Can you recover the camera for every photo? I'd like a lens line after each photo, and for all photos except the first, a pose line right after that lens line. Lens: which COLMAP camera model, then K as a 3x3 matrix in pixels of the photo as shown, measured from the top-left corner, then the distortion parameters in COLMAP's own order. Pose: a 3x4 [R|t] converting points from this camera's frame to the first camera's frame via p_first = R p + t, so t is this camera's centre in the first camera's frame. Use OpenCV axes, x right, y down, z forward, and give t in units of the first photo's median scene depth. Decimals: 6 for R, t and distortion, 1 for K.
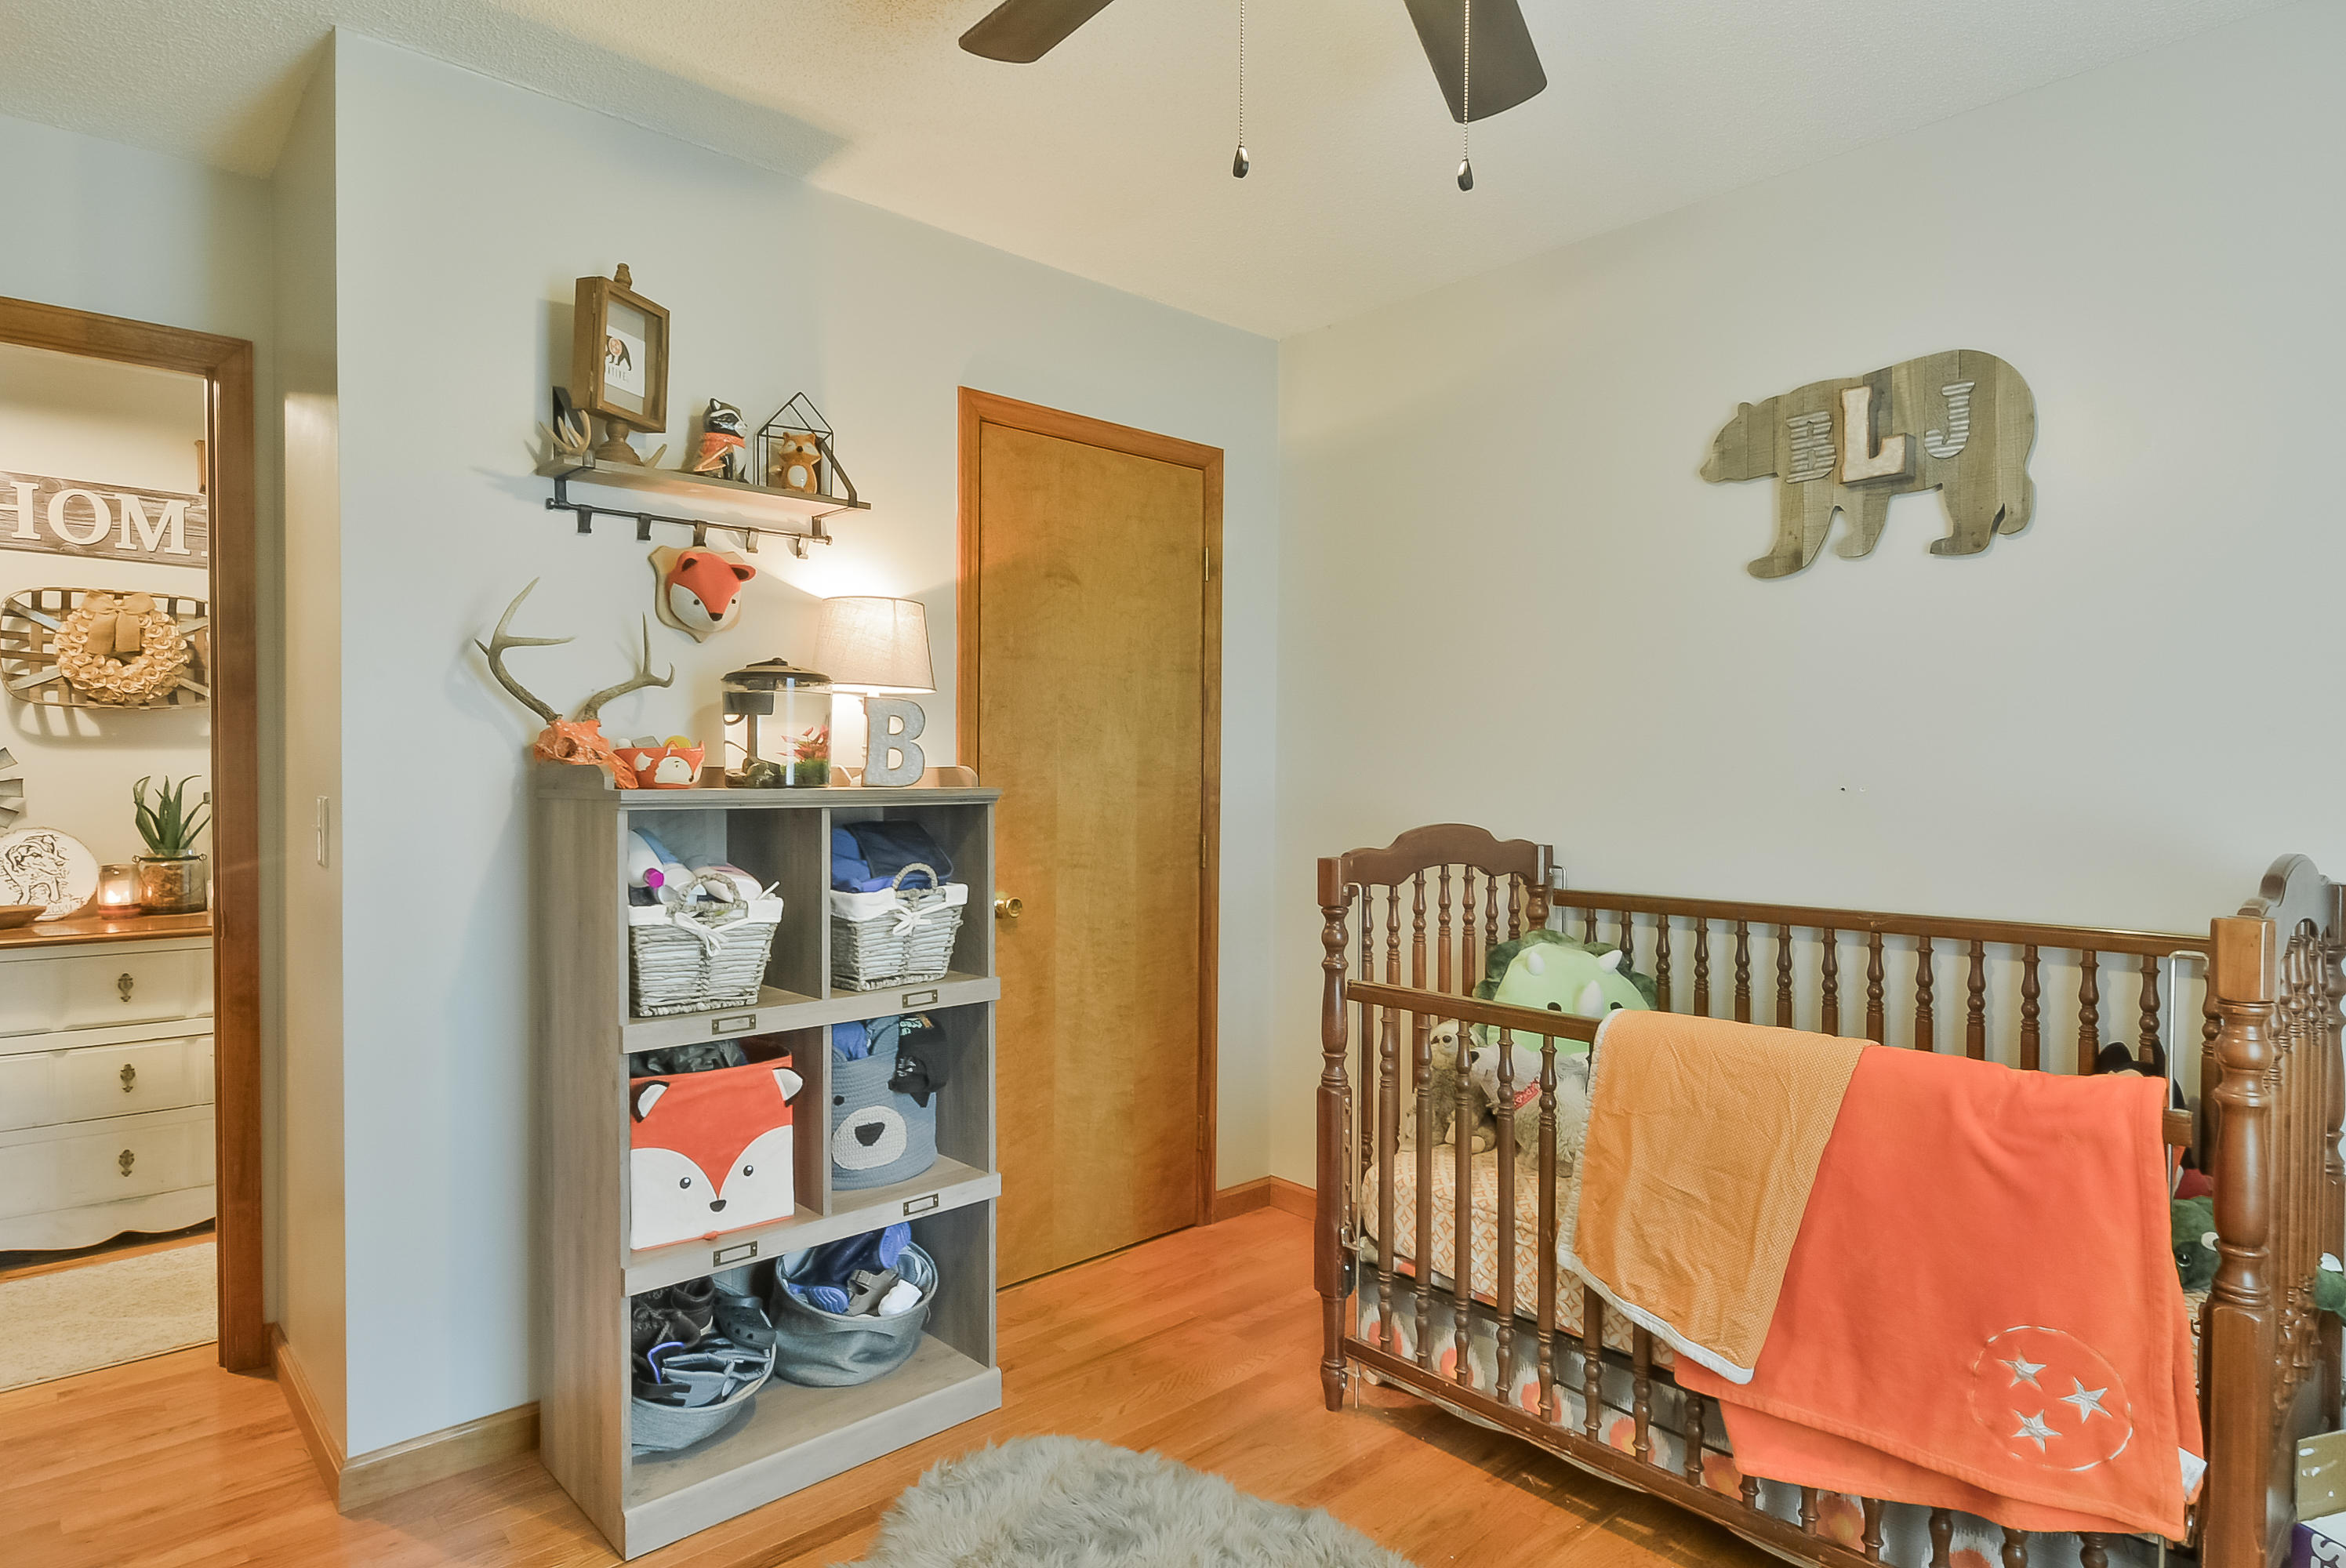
lens RADIAL K [[1269.0, 0, 1173.0], [0, 1269.0, 784.0], [0, 0, 1]] dist [0.001864, 0.000279]
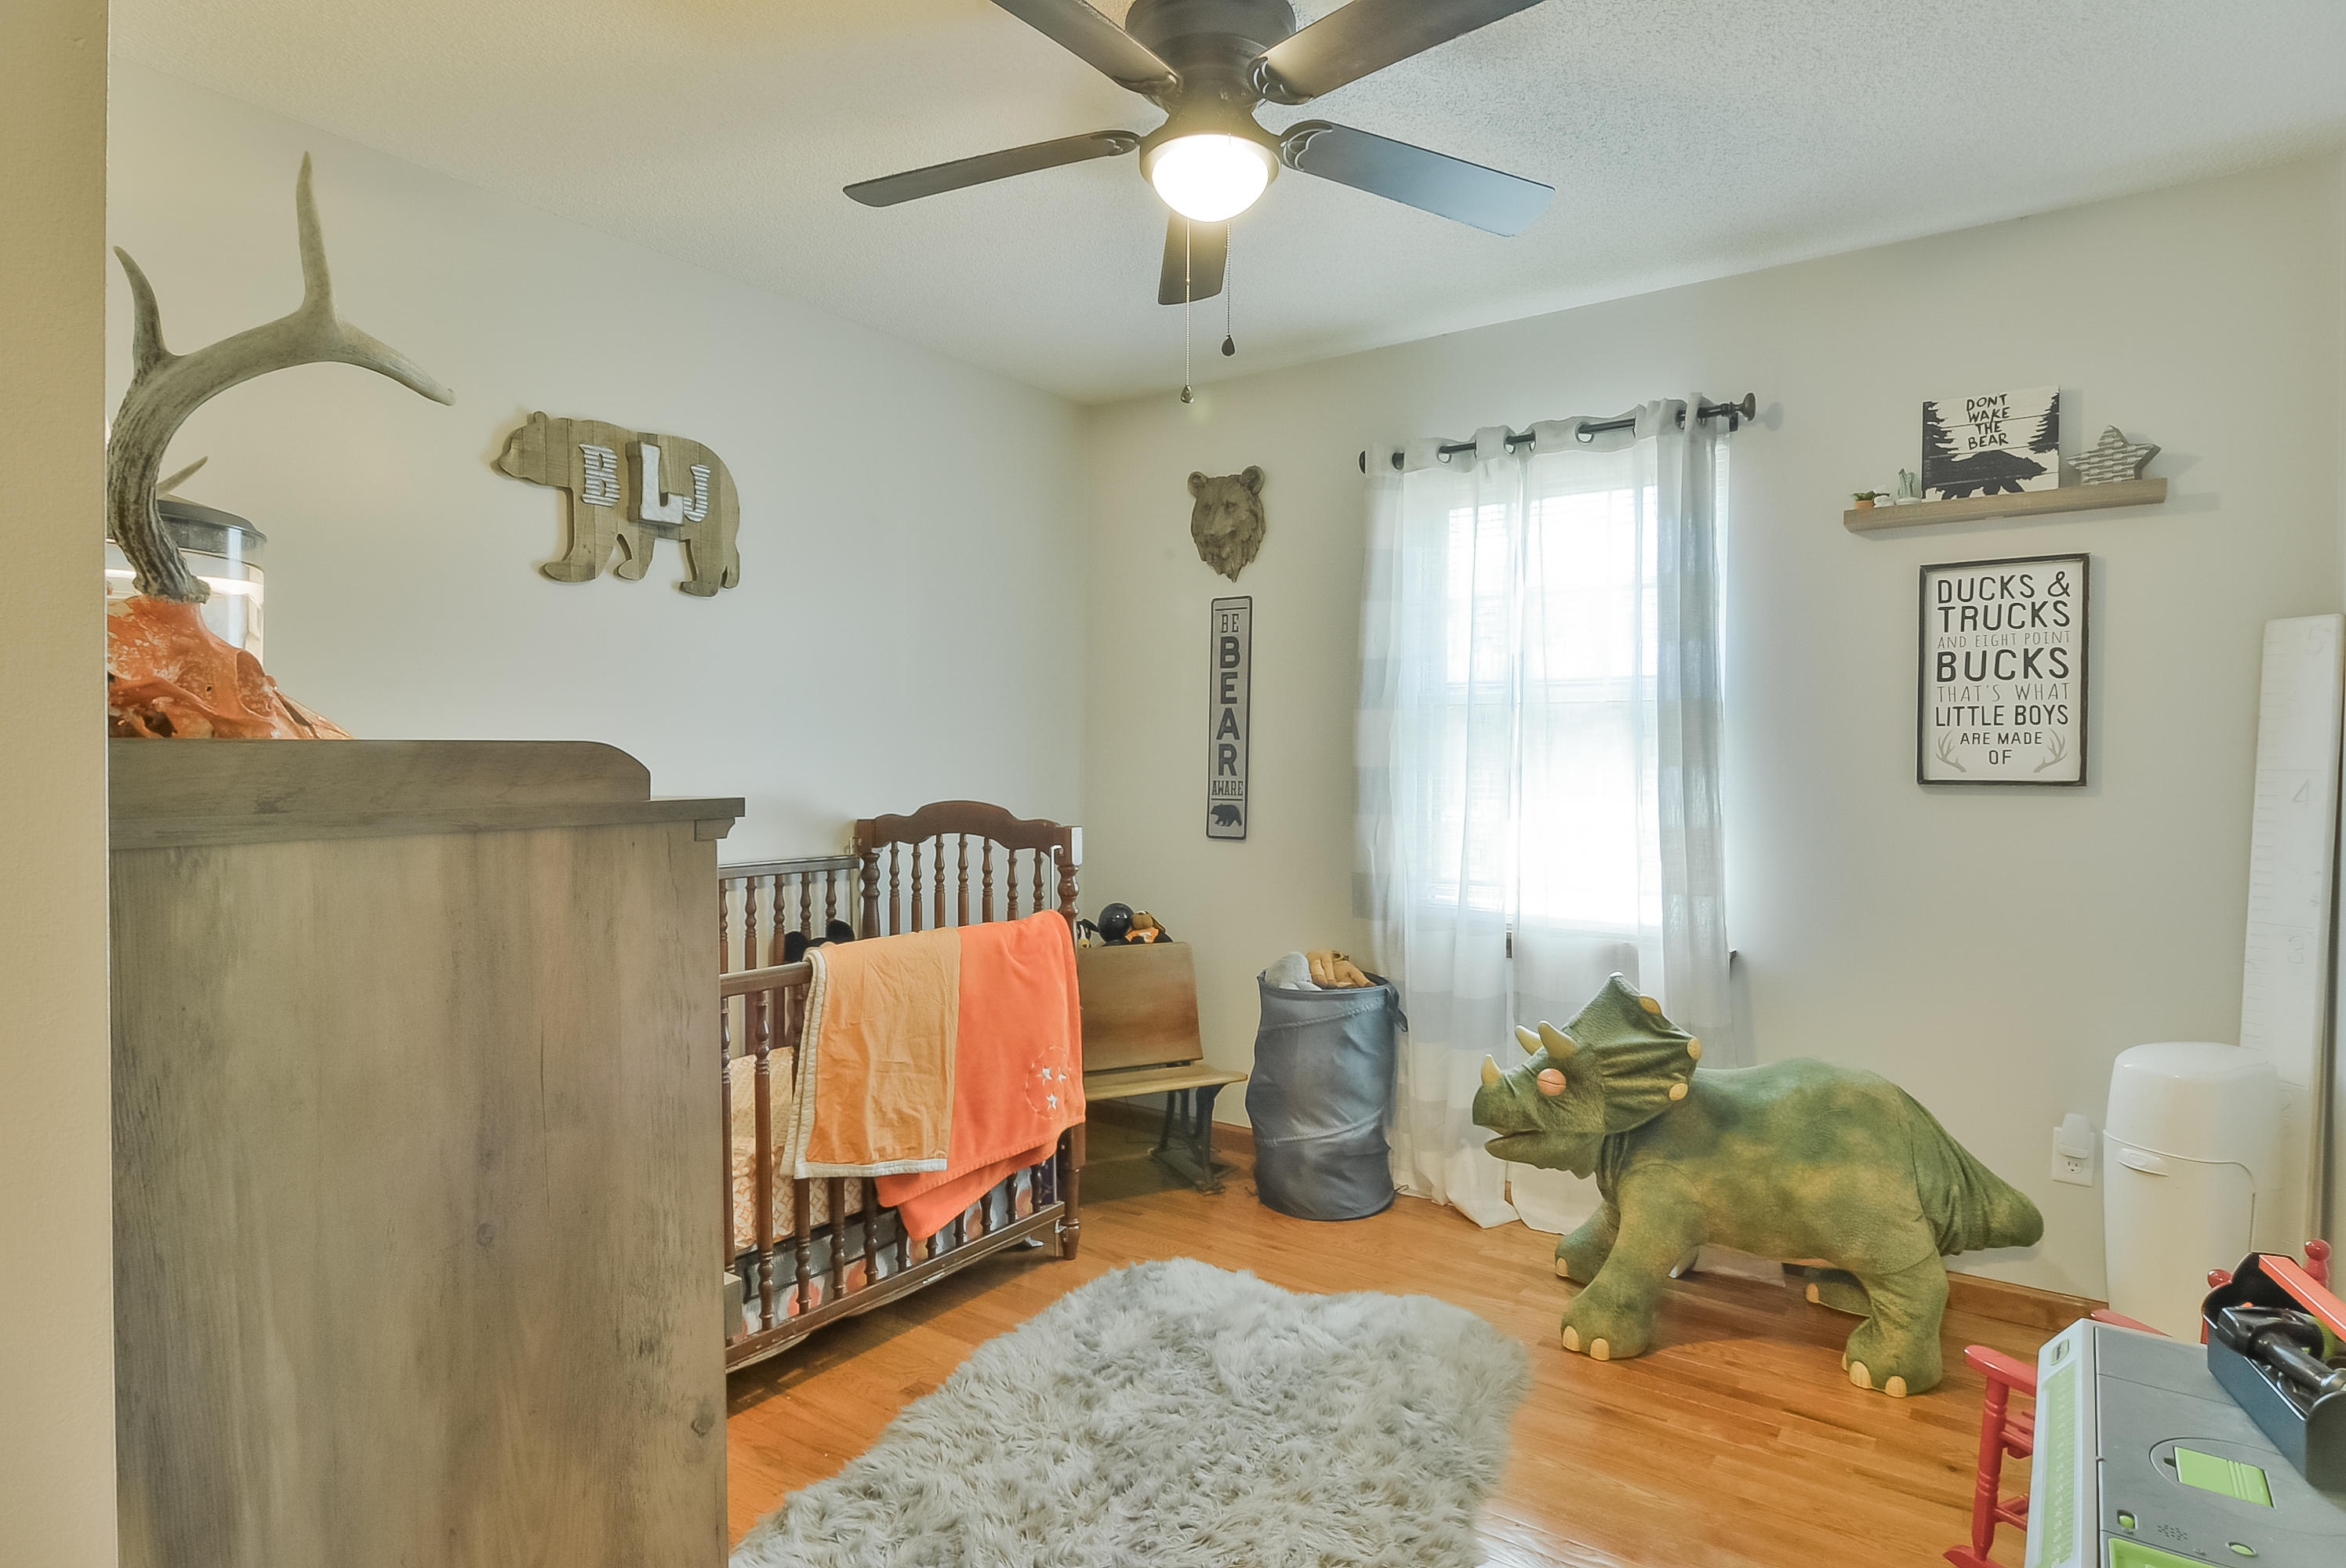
lens RADIAL K [[1235.8, 0, 1173.0], [0, 1235.8, 784.0], [0, 0, 1]] dist [0.000096, -0.000005]
pose [[-0.208155, -0.017601, 0.977938, -0.870545], [0.006237, 0.999794, 0.019322, -0.004662], [-0.978076, 0.010122, -0.208002, 0.888904]]
